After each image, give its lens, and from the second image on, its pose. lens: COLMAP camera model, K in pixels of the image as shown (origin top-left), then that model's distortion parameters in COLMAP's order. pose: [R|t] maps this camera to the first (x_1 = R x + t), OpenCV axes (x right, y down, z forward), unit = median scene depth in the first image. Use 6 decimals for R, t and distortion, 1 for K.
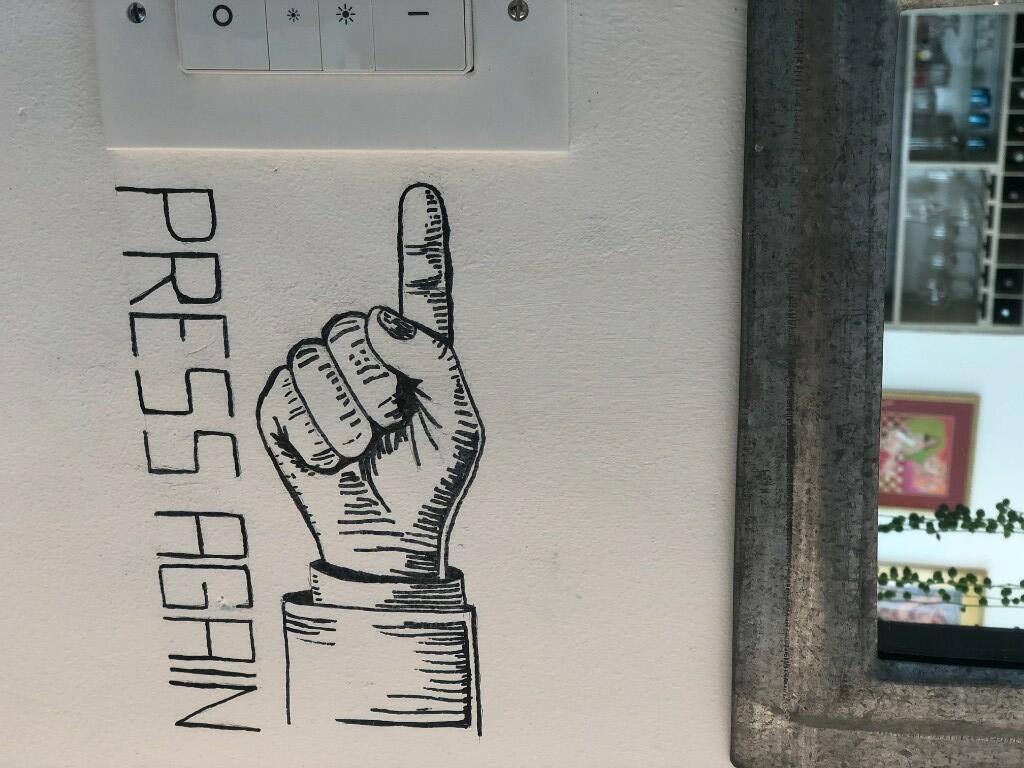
lens RADIAL K [[1565.5, 0, 511.4], [0, 1565.5, 384.0], [0, 0, 1]] dist [0.014044, 0.000000]
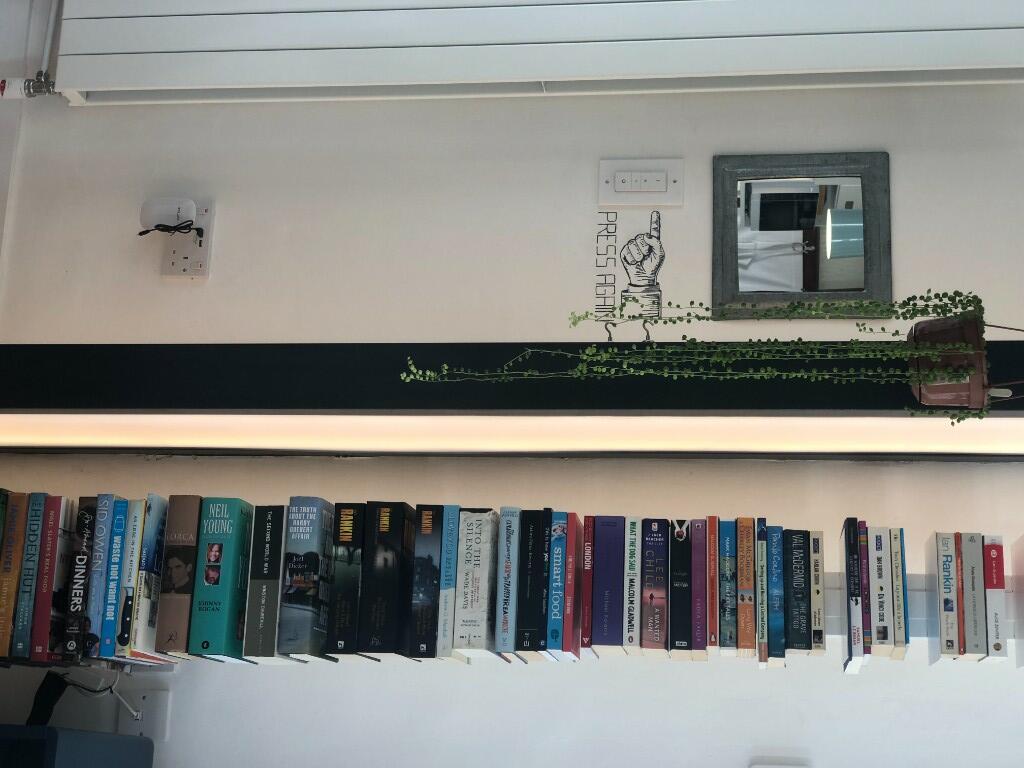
lens RADIAL K [[1565.5, 0, 512.7], [0, 1565.5, 382.7], [0, 0, 1]] dist [0.014044, 0.000000]
pose [[0.995891, 0.077520, 0.046815, -0.734628], [-0.040483, 0.843514, -0.535579, 3.208996], [-0.081007, 0.531483, 0.843186, -3.162213]]
